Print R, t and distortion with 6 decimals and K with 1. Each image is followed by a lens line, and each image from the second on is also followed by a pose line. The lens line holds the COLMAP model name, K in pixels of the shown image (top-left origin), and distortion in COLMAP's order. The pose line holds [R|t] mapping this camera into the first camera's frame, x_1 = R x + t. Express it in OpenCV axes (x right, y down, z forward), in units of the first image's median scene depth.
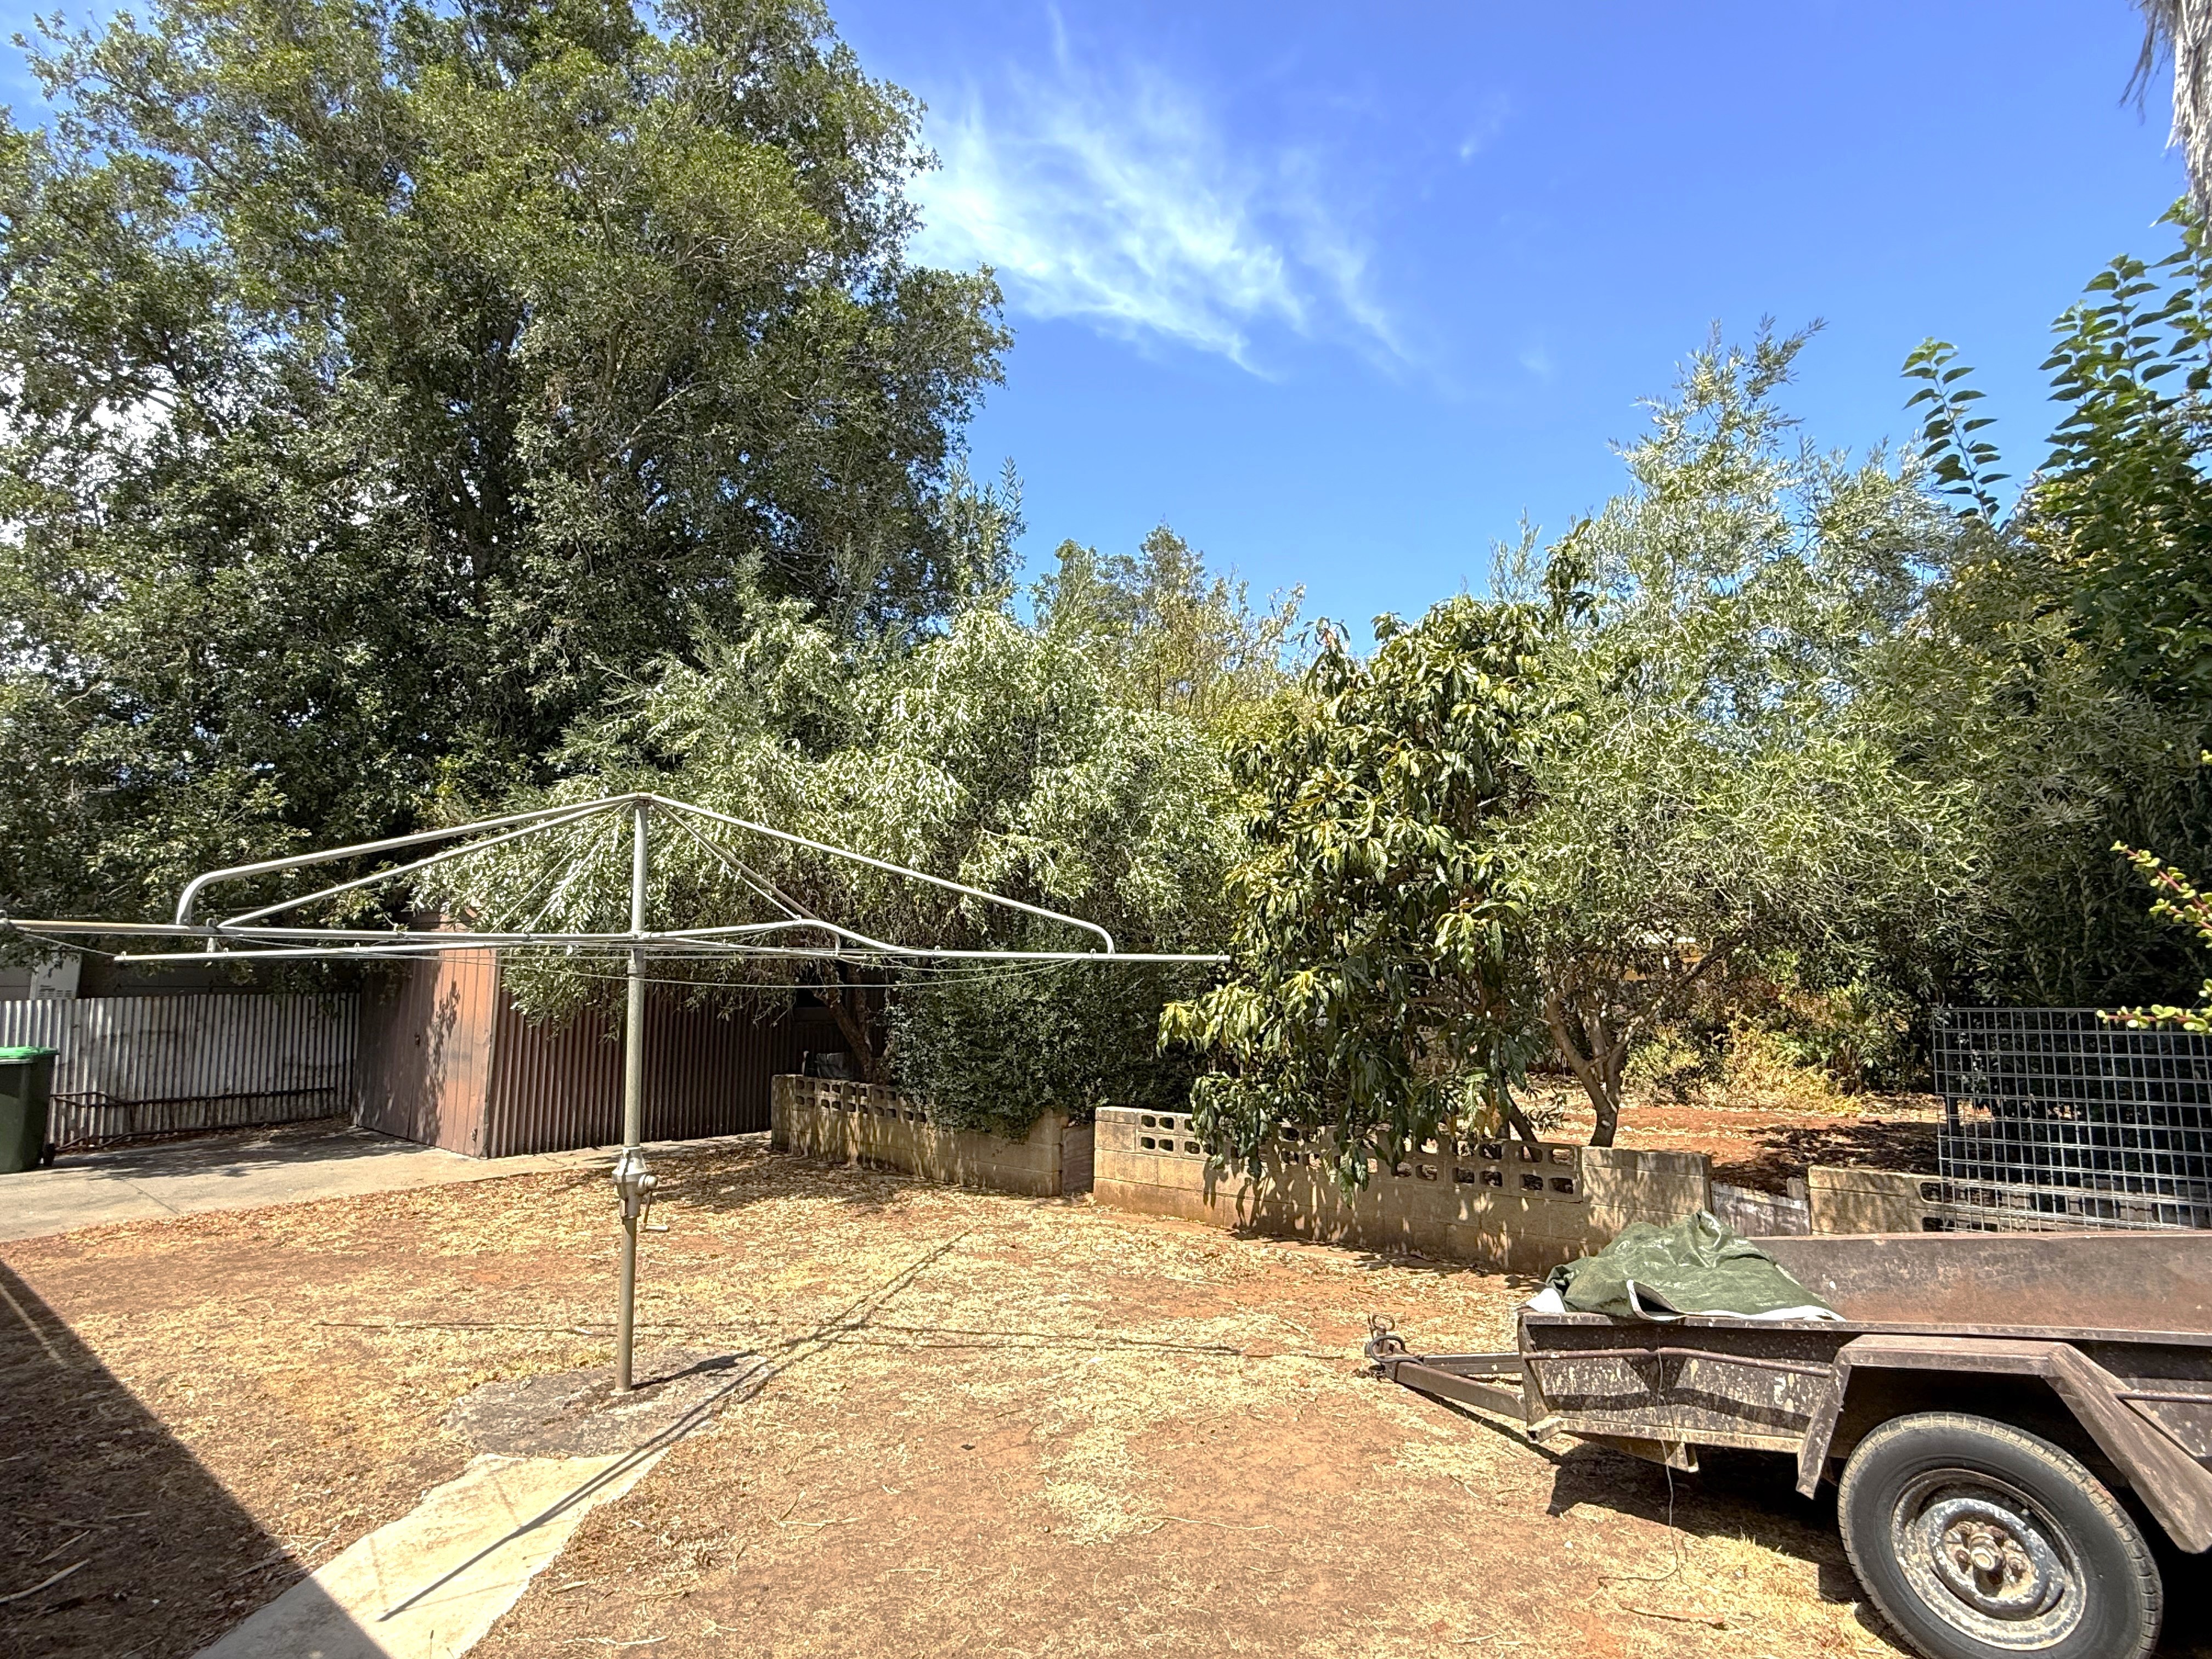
lens RADIAL K [[1203.7, 0, 1106.0], [0, 1203.7, 829.5], [0, 0, 1]] dist [-0.001688, 0.001748]
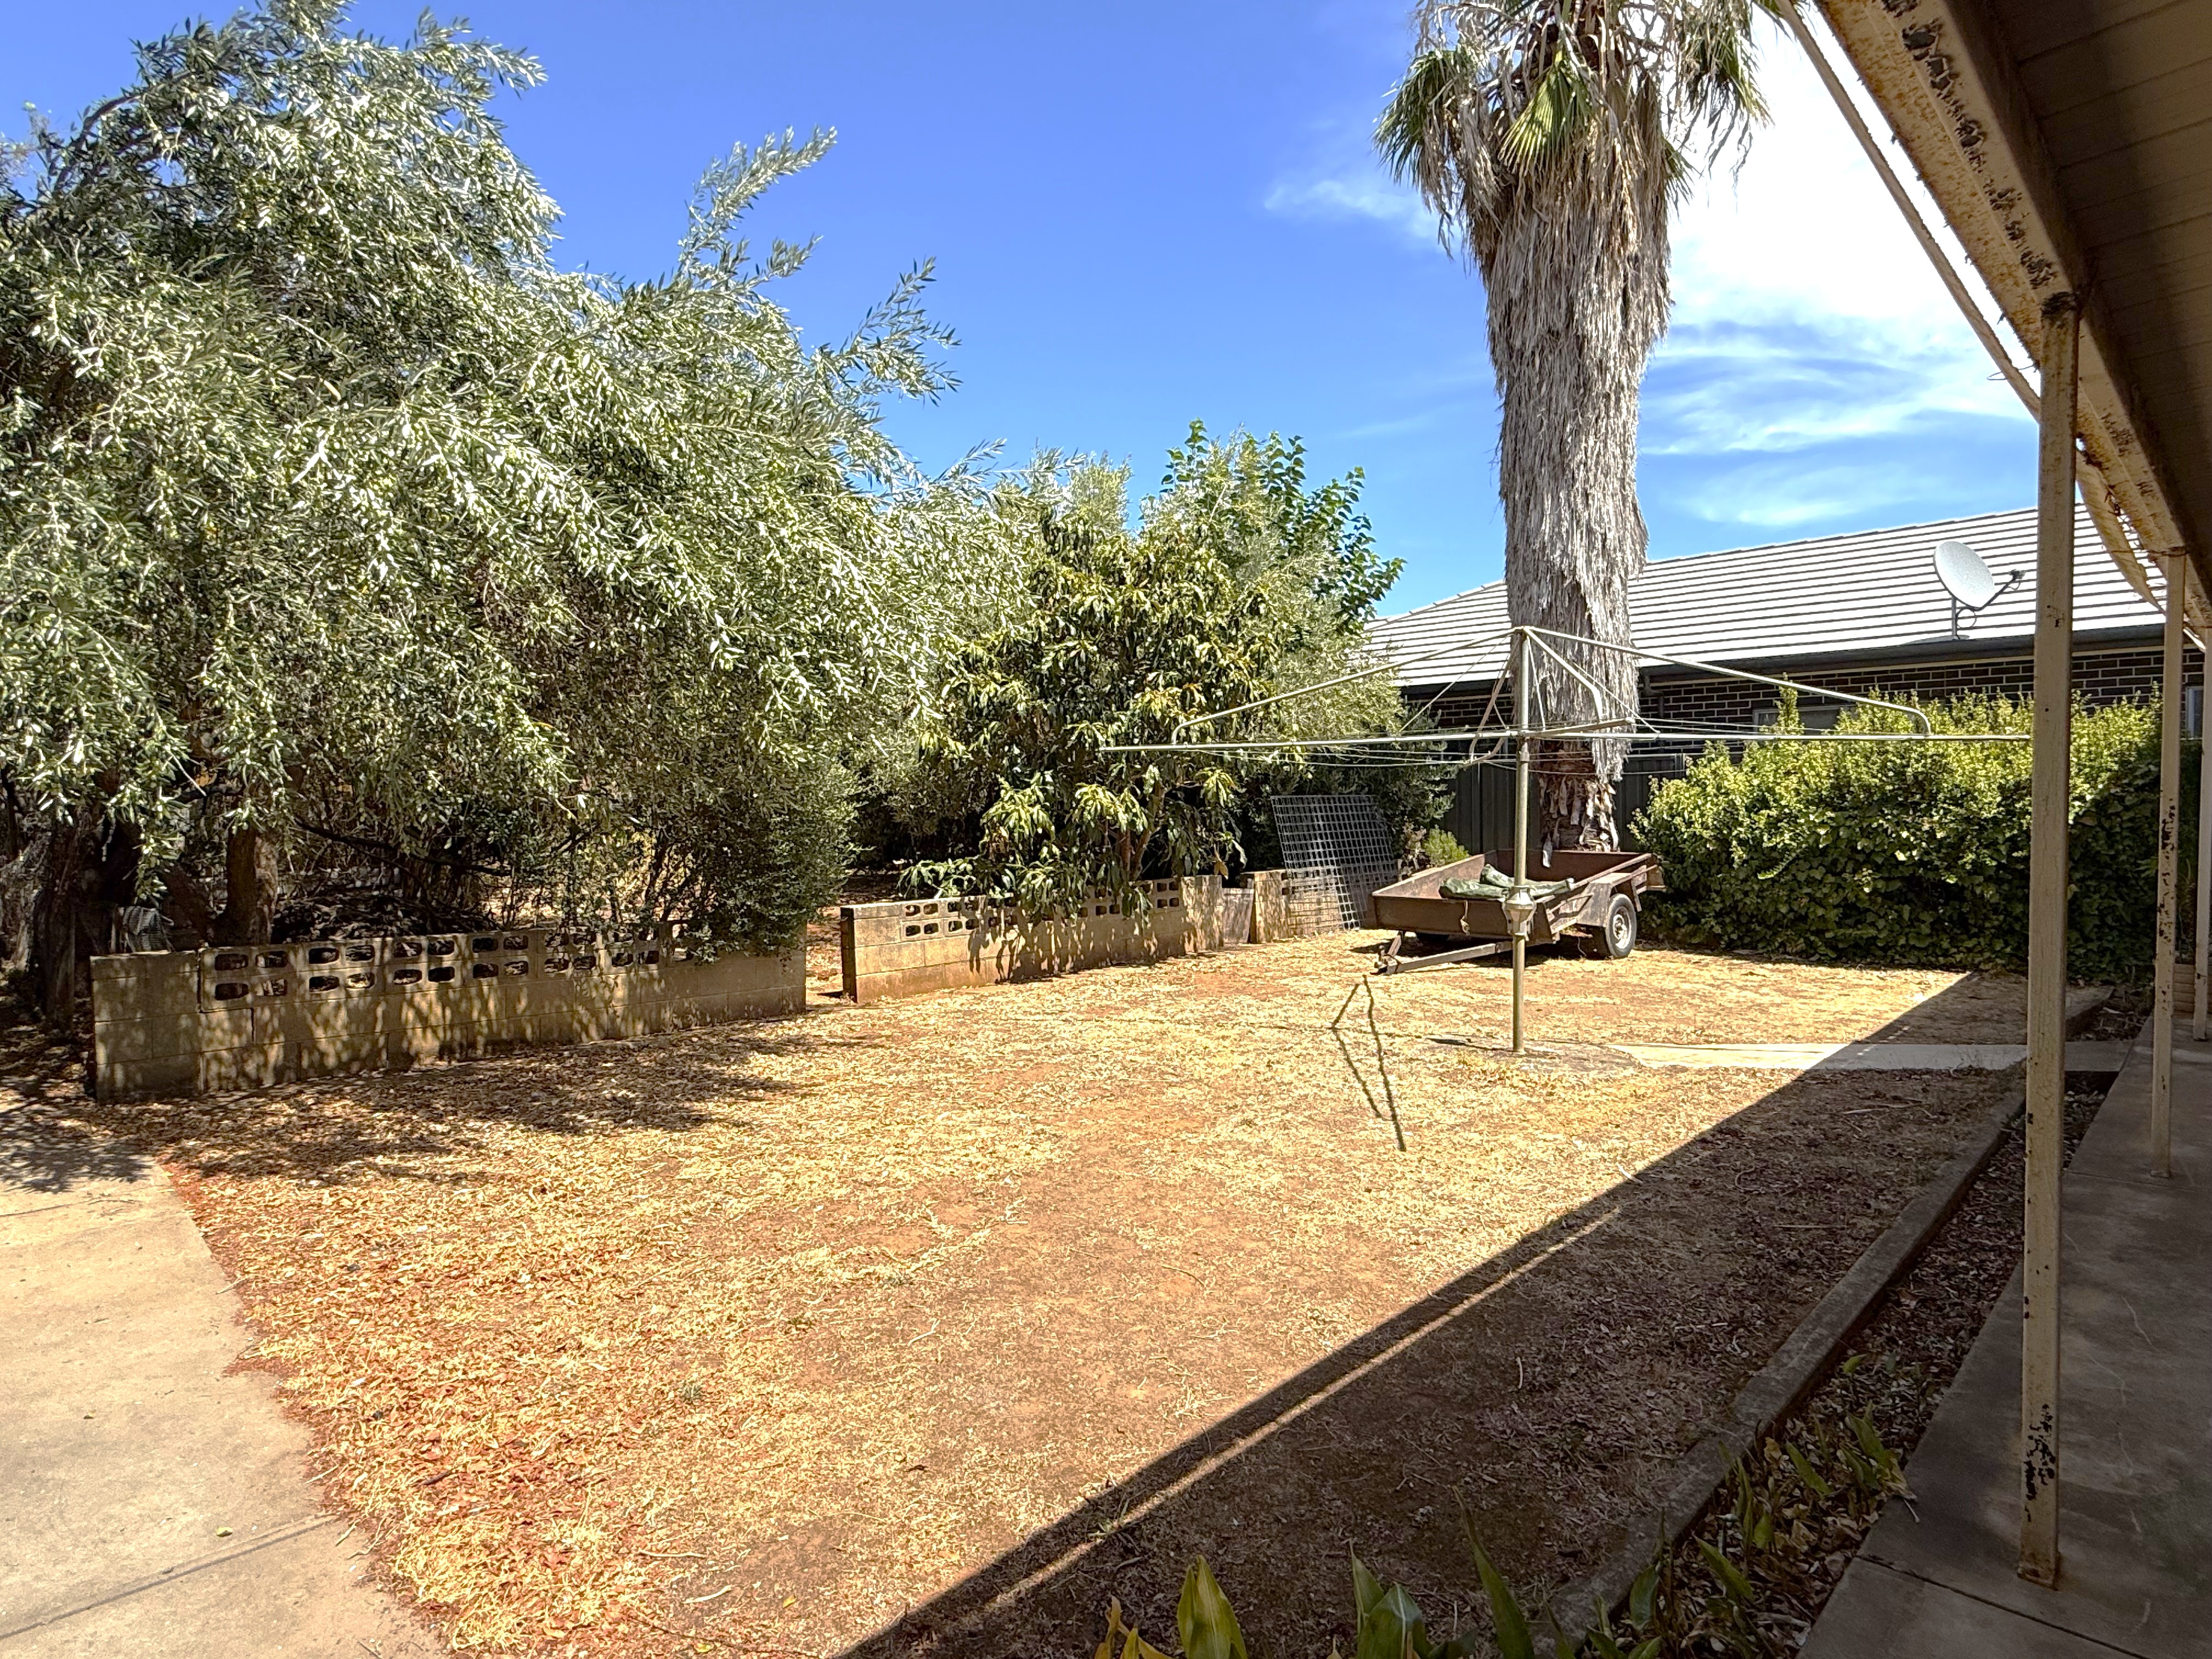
lens RADIAL K [[1203.7, 0, 1106.0], [0, 1203.7, 829.5], [0, 0, 1]] dist [-0.001688, 0.001748]
pose [[0.054843, -0.026090, 0.998154, -1.324979], [-0.122593, 0.991919, 0.032663, 0.154289], [-0.990941, -0.124158, 0.051201, 1.038214]]
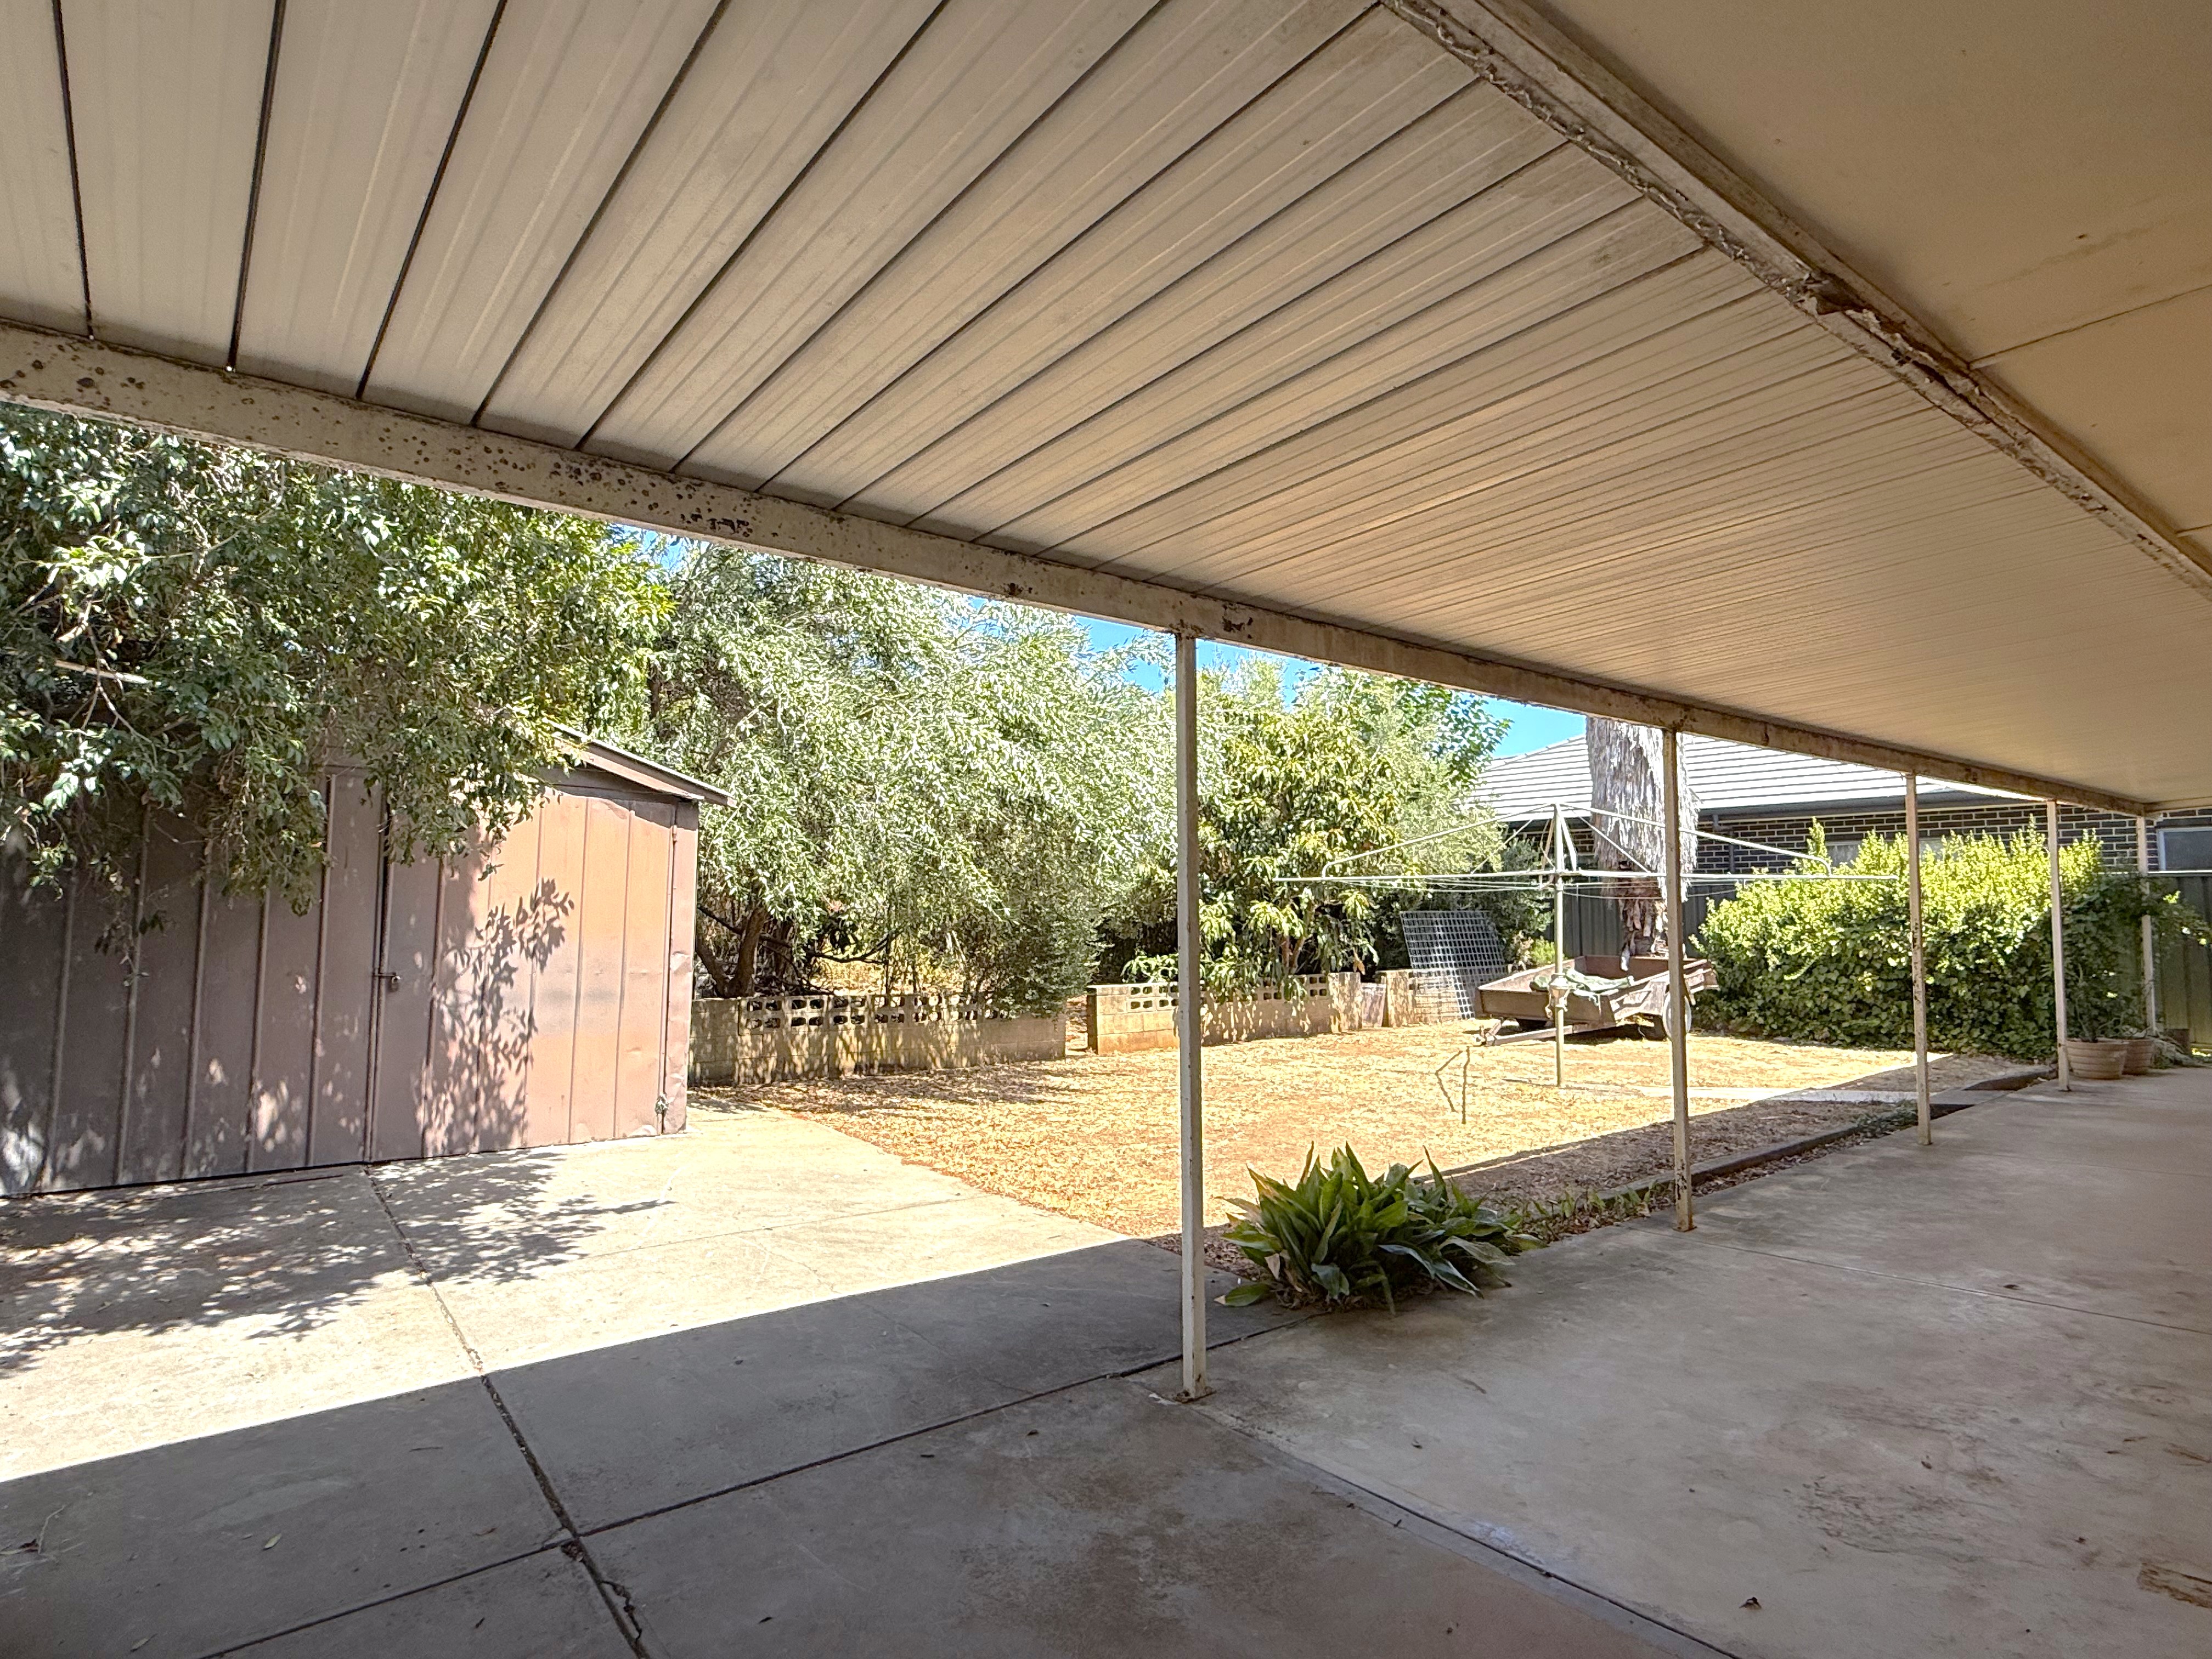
lens RADIAL K [[1203.7, 0, 1106.0], [0, 1203.7, 829.5], [0, 0, 1]] dist [-0.001688, 0.001748]
pose [[0.172359, 0.067156, 0.982742, -1.901618], [-0.129401, 0.990571, -0.044996, 0.154132], [-0.976498, -0.119412, 0.179424, 1.045543]]
